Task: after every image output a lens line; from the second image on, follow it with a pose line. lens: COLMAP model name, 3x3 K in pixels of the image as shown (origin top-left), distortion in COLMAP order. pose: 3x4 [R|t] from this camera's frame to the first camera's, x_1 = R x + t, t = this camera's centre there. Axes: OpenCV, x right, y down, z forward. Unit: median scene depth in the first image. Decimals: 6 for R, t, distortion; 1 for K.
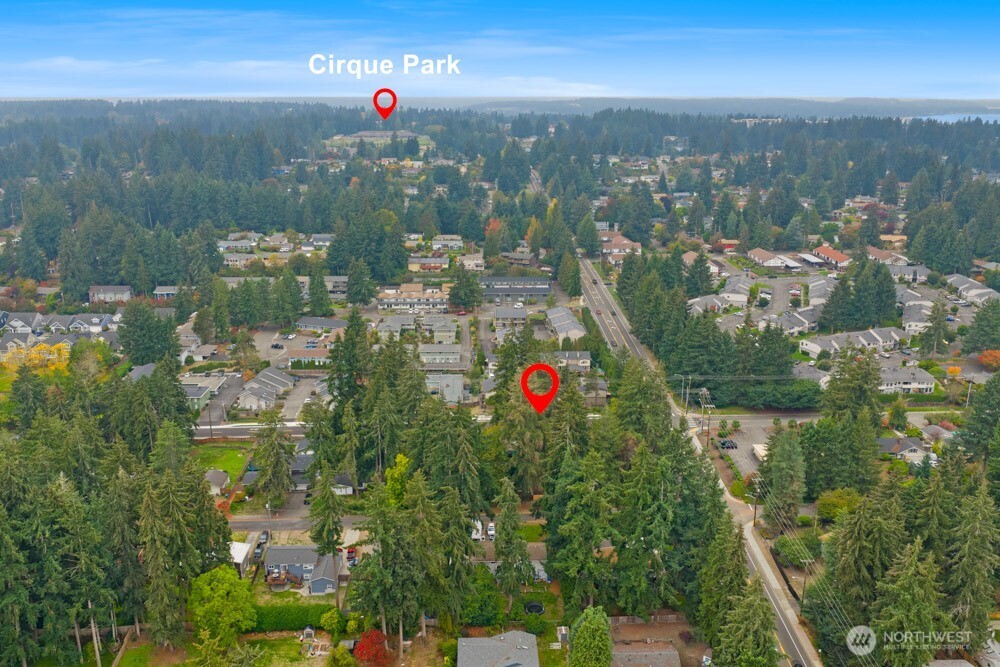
lens RADIAL K [[839.9, 0, 486.7], [0, 839.9, 354.1], [0, 0, 1]] dist [0.028176, -0.046470]
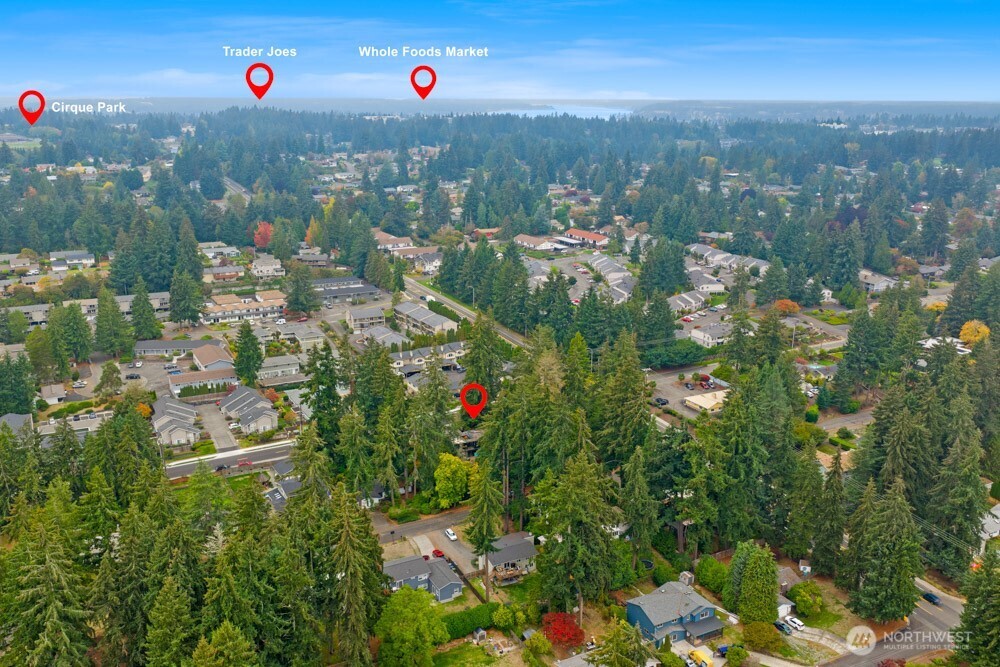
lens RADIAL K [[839.9, 0, 498.2], [0, 839.9, 333.8], [0, 0, 1]] dist [0.028176, -0.046470]
pose [[0.907932, -0.114190, 0.403262, -0.221794], [0.122159, 0.992492, 0.006003, -0.010549], [-0.400920, 0.043812, 0.915065, 0.025626]]
